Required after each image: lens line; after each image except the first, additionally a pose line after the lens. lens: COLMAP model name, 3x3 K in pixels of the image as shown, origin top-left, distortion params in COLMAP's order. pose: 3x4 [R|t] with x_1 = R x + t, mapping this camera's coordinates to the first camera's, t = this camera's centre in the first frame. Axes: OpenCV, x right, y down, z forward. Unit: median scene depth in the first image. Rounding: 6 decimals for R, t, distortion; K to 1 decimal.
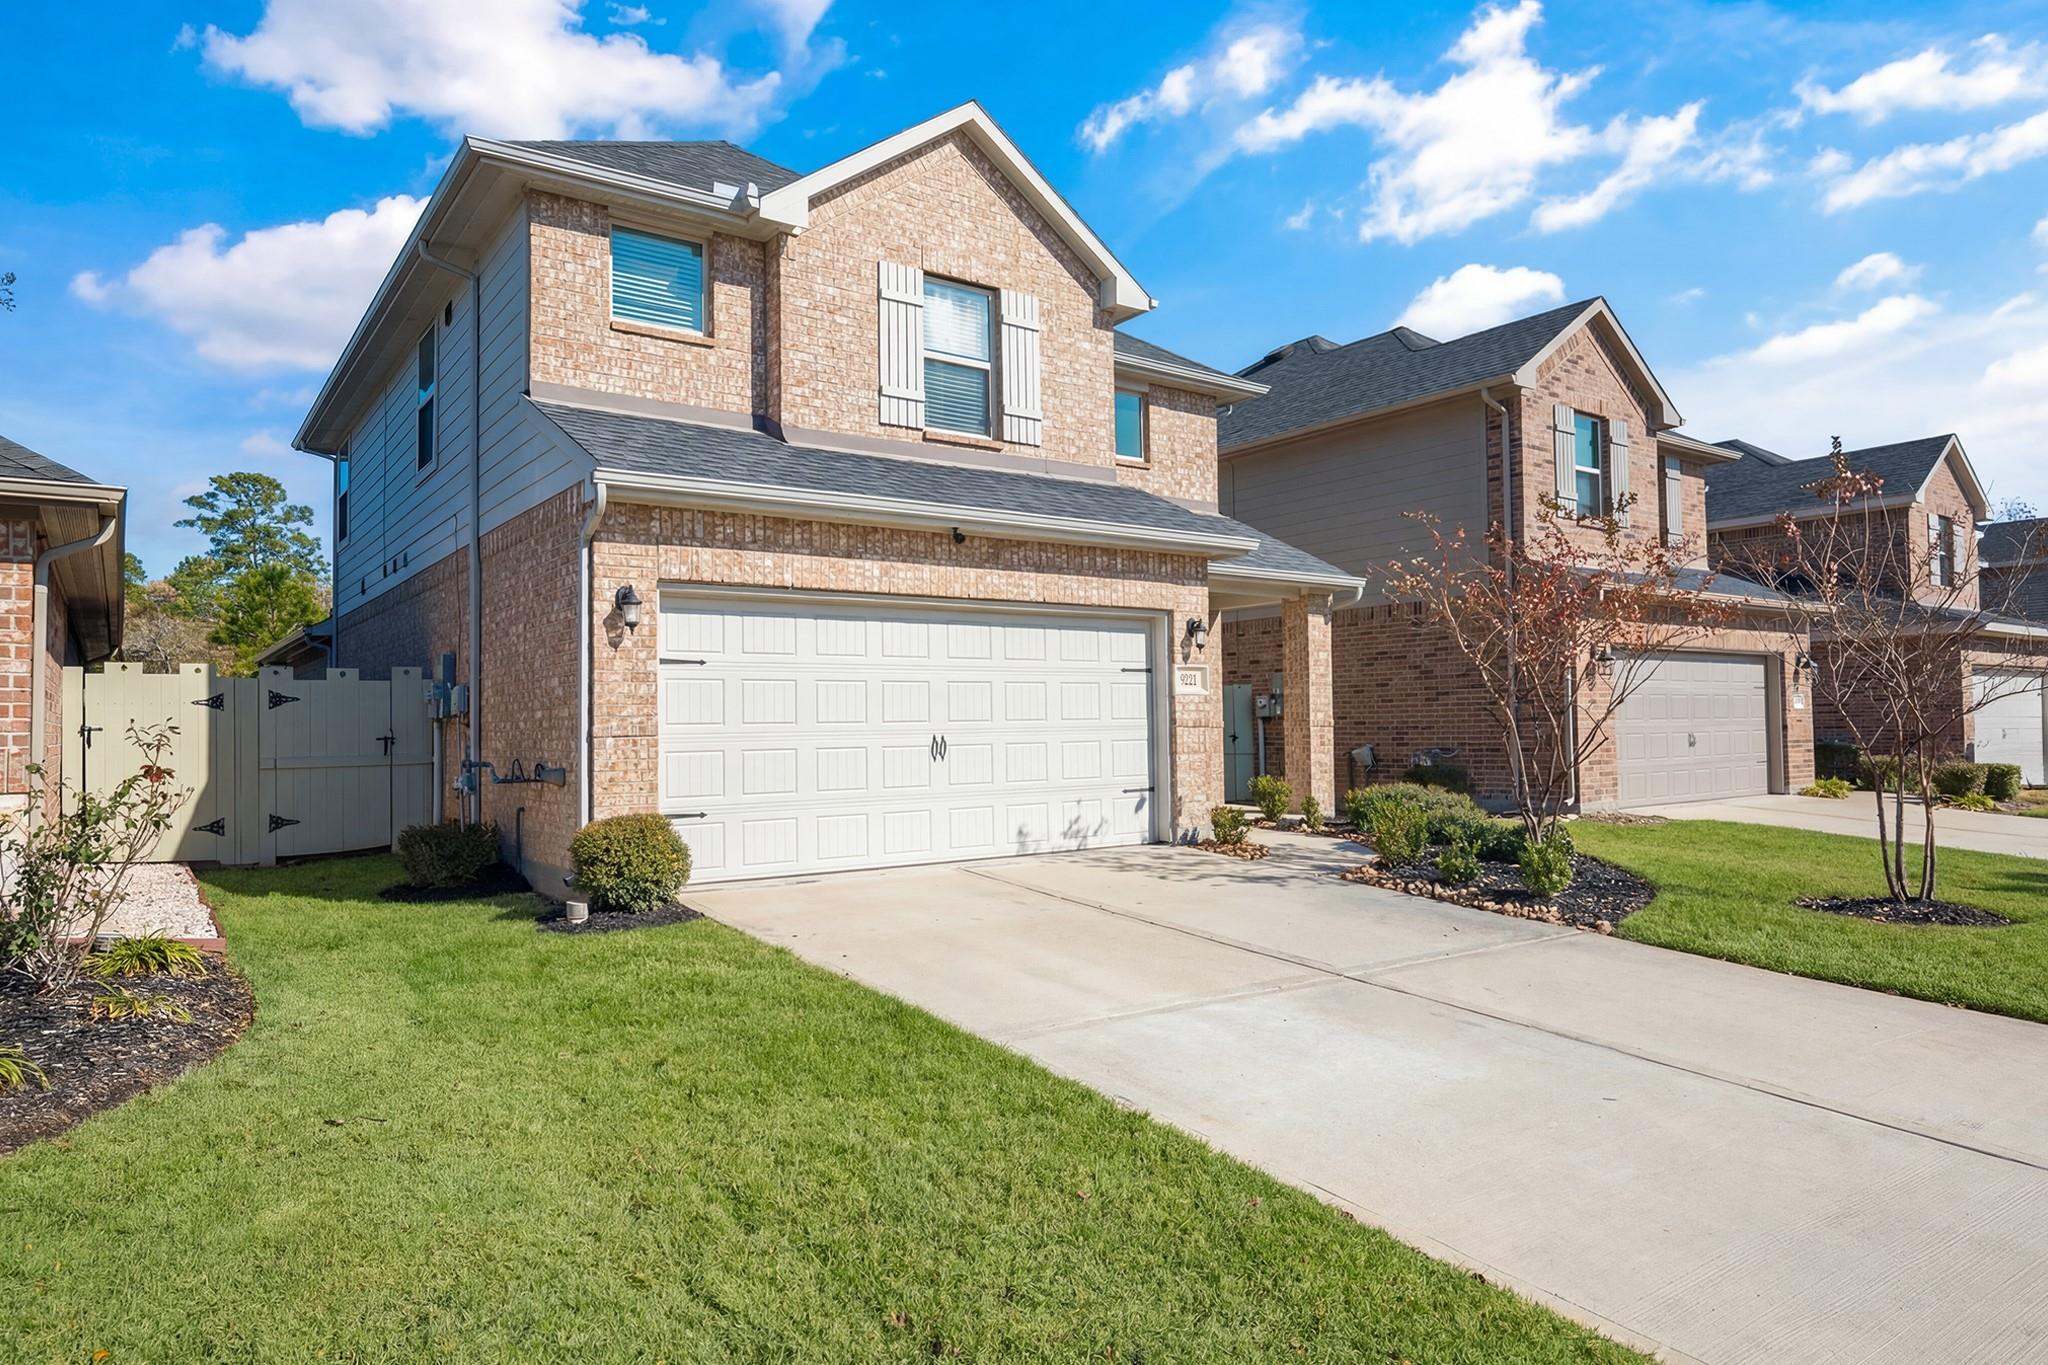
lens RADIAL K [[1246.0, 0, 1023.6], [0, 1246.0, 676.1], [0, 0, 1]] dist [-0.004716, -0.000867]
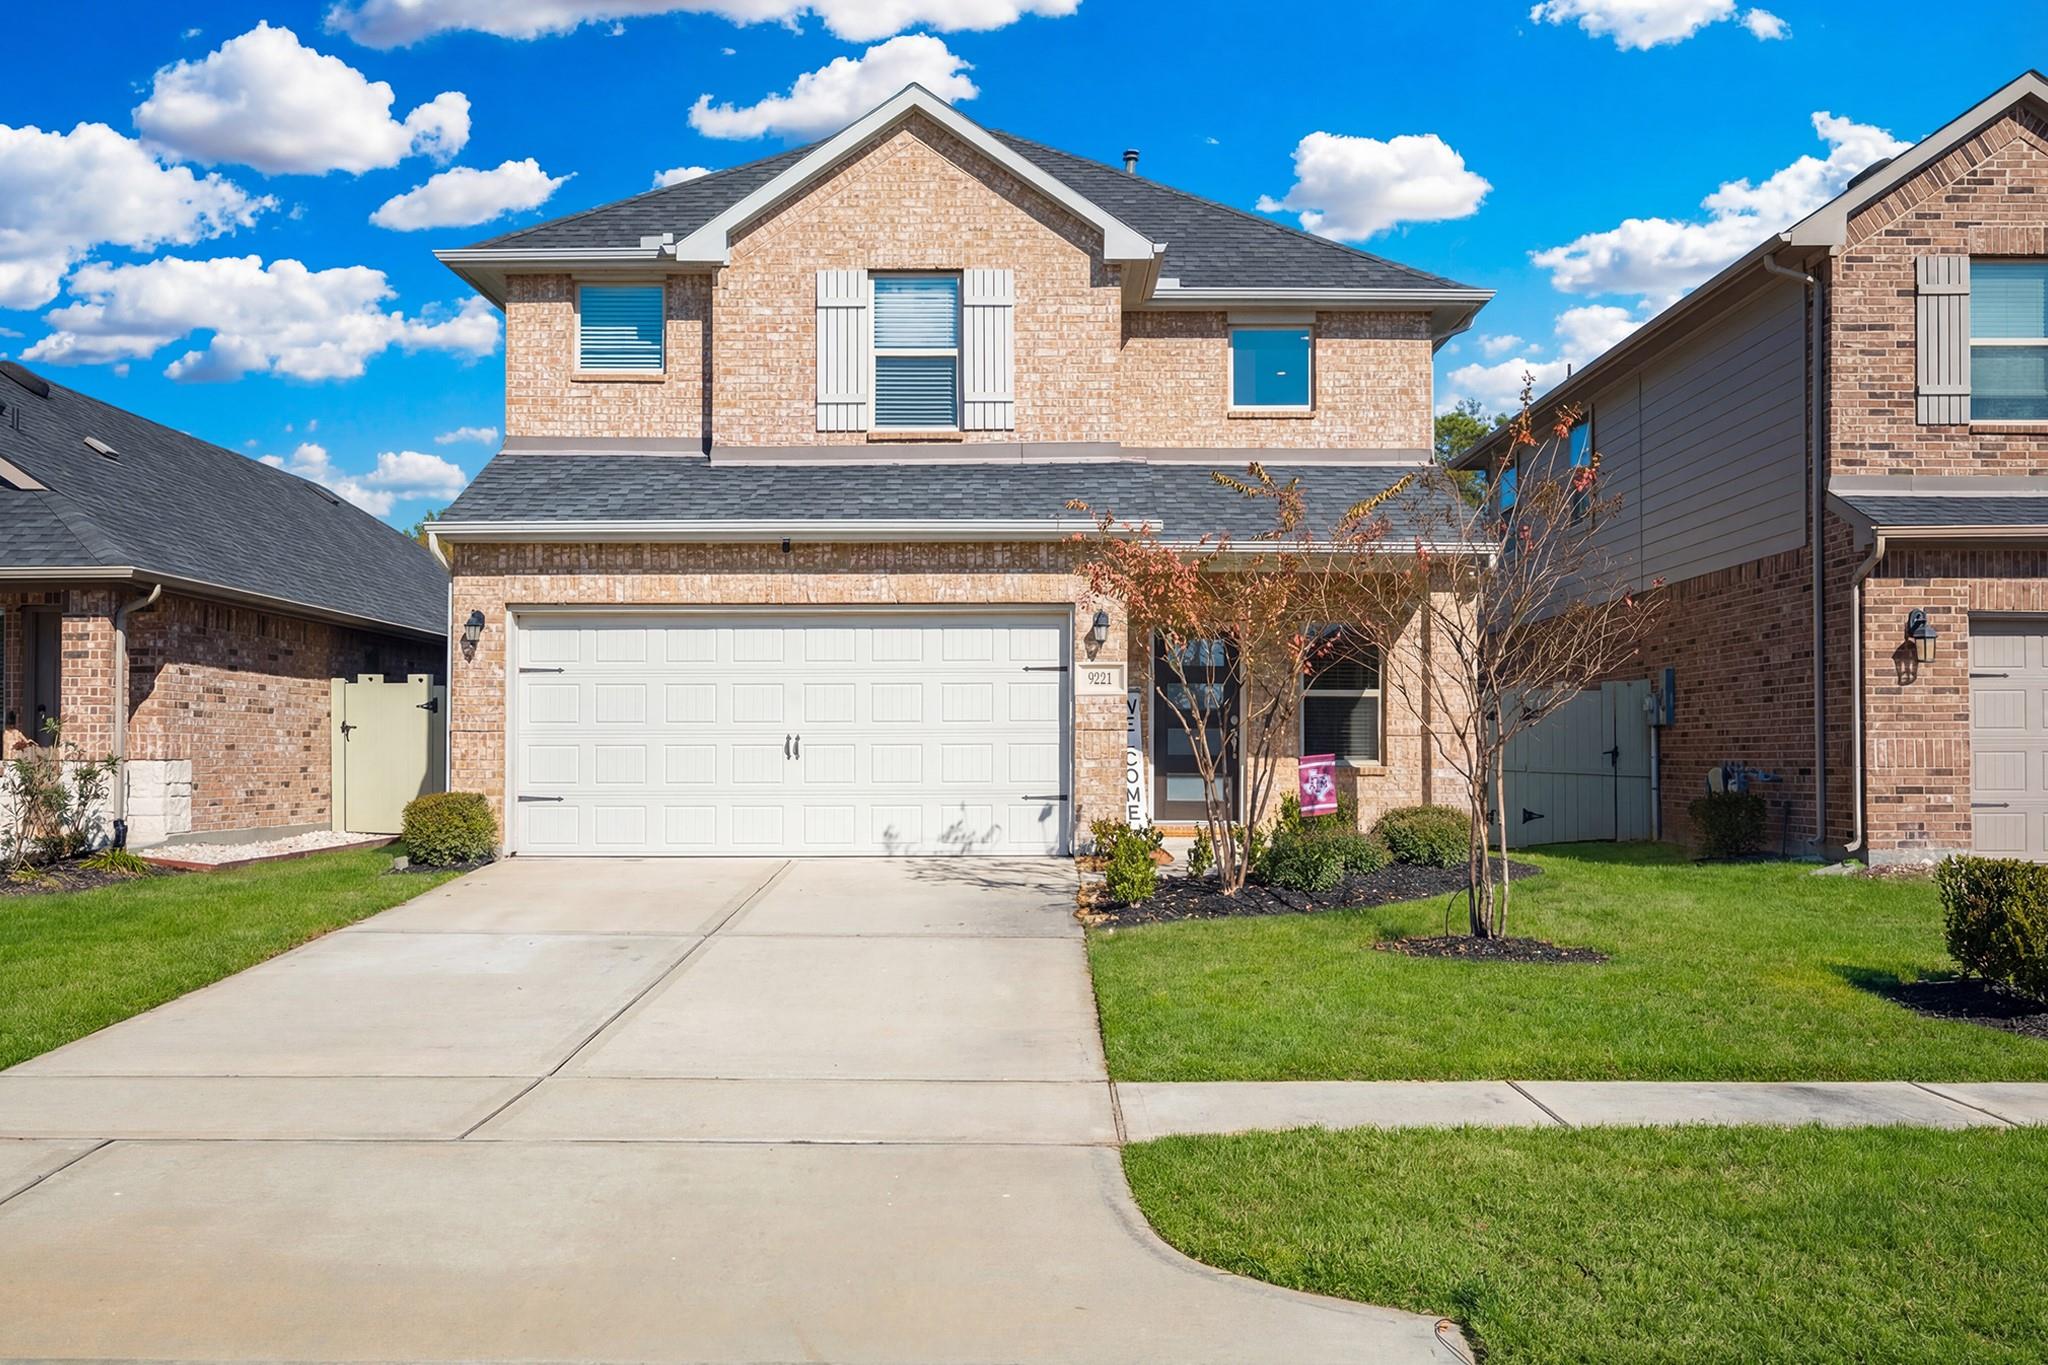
lens RADIAL K [[1818.9, 0, 1024.2], [0, 1818.9, 694.1], [0, 0, 1]] dist [-0.000877, 0.003791]
pose [[0.807015, -0.006965, -0.590489, 0.881493], [0.014485, 0.999863, 0.008004, 0.003074], [0.590353, -0.015013, 0.807006, -0.105386]]
